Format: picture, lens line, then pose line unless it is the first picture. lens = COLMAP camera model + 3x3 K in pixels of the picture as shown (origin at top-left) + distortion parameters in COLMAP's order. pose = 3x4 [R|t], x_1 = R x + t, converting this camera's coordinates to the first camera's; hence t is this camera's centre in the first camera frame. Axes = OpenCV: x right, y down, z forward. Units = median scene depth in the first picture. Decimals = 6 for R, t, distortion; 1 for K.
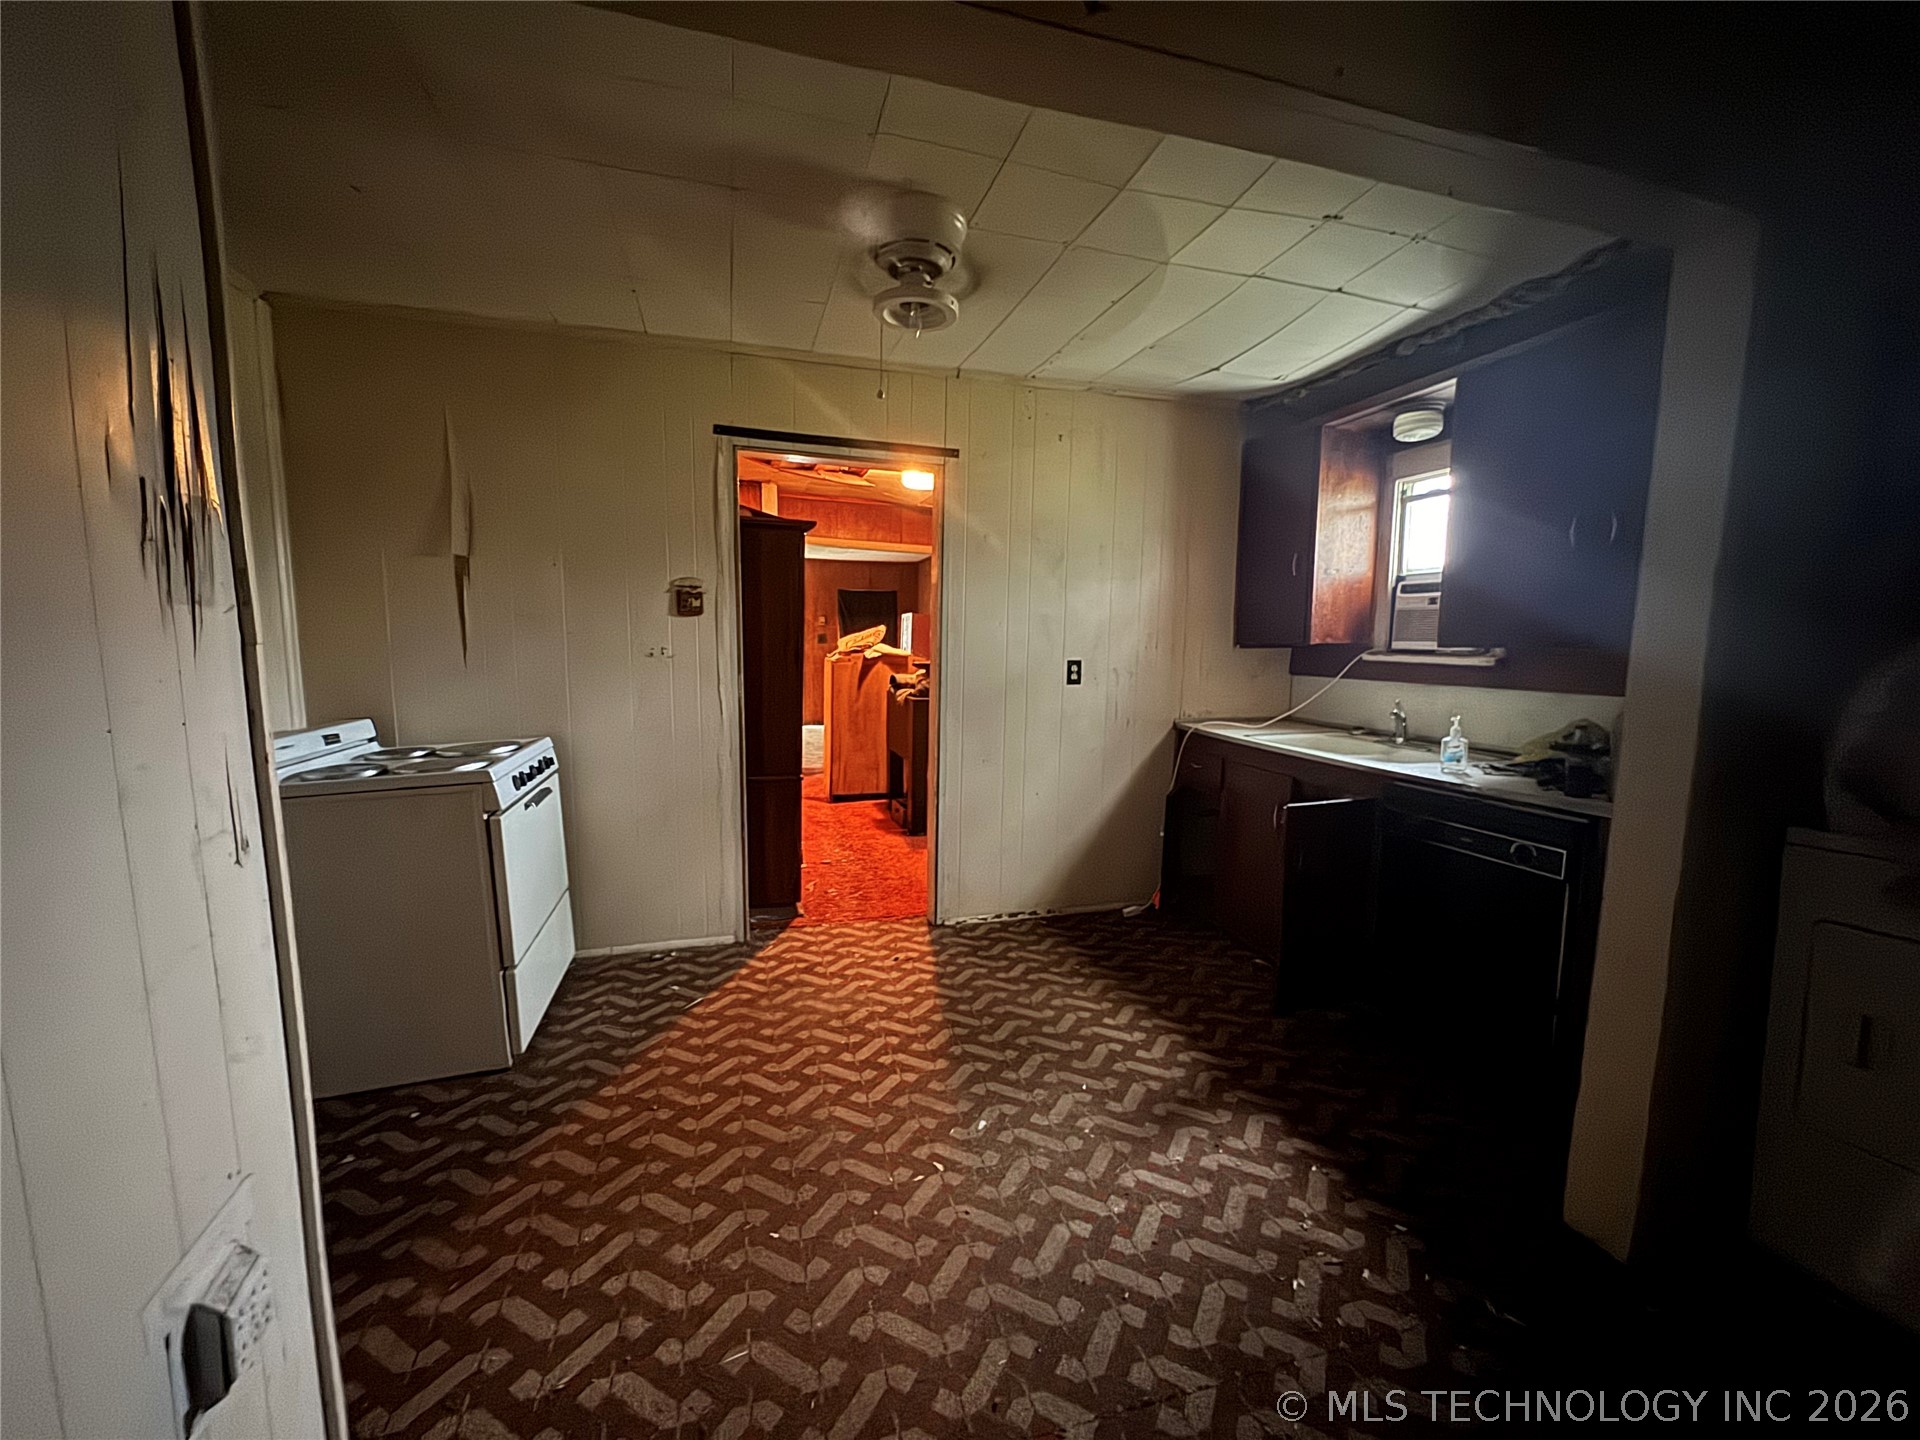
lens RADIAL K [[757.8, 0, 966.1], [0, 757.8, 717.9], [0, 0, 1]] dist [-0.000193, -0.000739]
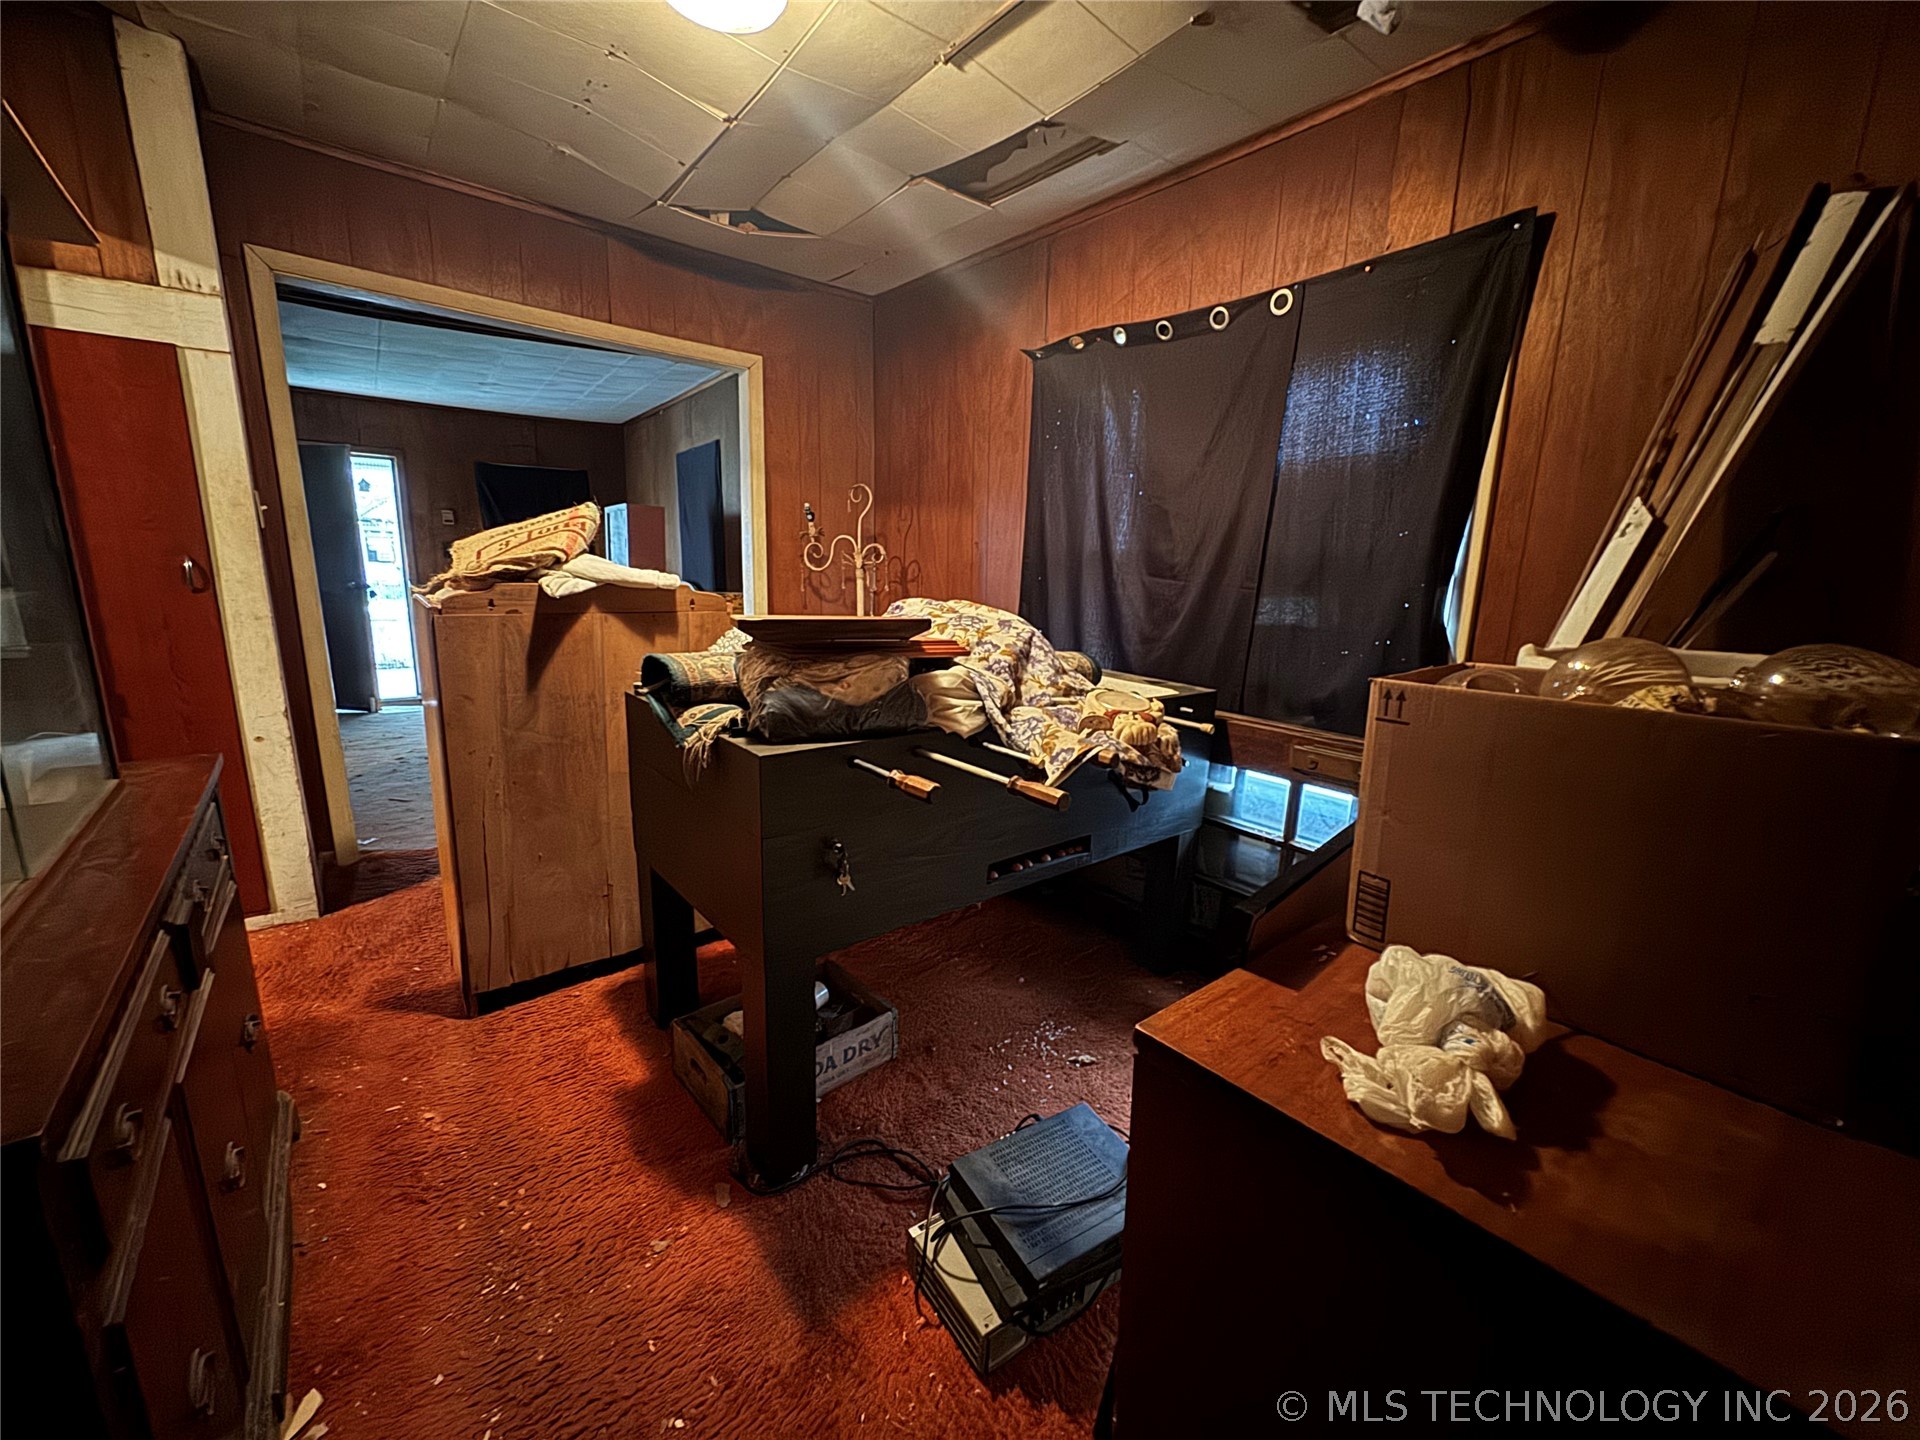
lens RADIAL K [[757.8, 0, 966.1], [0, 757.8, 717.9], [0, 0, 1]] dist [-0.000193, -0.000739]
pose [[0.930644, -0.068808, 0.359398, -0.086878], [0.031227, 0.993513, 0.109351, -0.058800], [-0.364590, -0.090544, 0.926756, 0.639816]]
